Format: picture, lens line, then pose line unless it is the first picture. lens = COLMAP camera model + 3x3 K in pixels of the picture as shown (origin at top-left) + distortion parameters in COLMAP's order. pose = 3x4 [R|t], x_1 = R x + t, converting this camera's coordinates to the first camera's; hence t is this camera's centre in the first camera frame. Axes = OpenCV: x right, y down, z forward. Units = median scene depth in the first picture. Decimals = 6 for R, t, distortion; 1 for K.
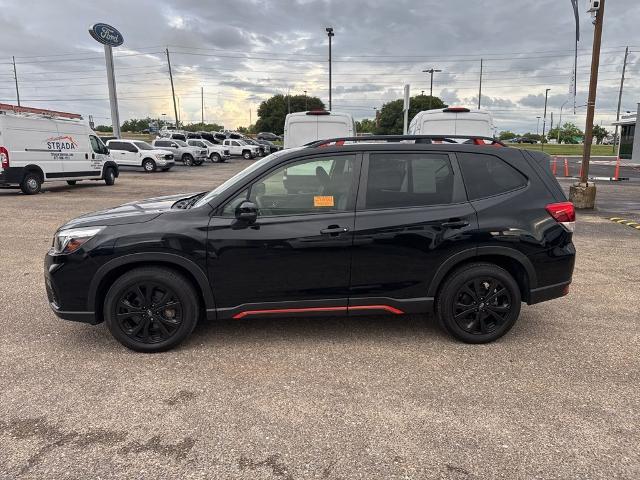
lens RADIAL K [[453.4, 0, 315.2], [0, 453.4, 237.2], [0, 0, 1]] dist [0.018843, -0.029940]
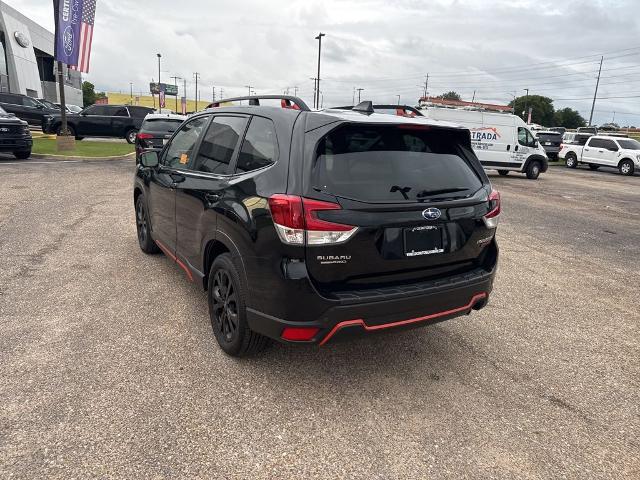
lens RADIAL K [[453.4, 0, 316.1], [0, 453.4, 240.4], [0, 0, 1]] dist [0.018843, -0.029940]
pose [[0.441358, 0.229541, -0.867475, 1.134312], [-0.223150, 0.964435, 0.141662, -0.113107], [0.869141, 0.131054, 0.476884, 0.753605]]
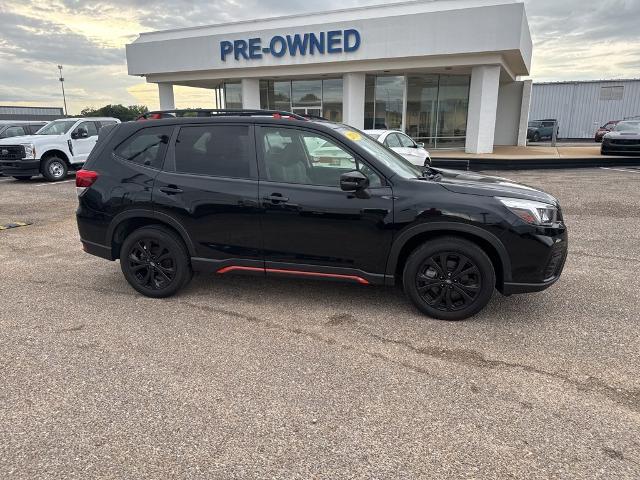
lens RADIAL K [[453.4, 0, 316.1], [0, 453.4, 241.5], [0, 0, 1]] dist [0.018843, -0.029940]
pose [[-0.947738, -0.073117, 0.310559, -0.409063], [0.066542, 0.906682, 0.416534, -0.436889], [-0.312034, 0.415430, -0.854431, 2.300236]]
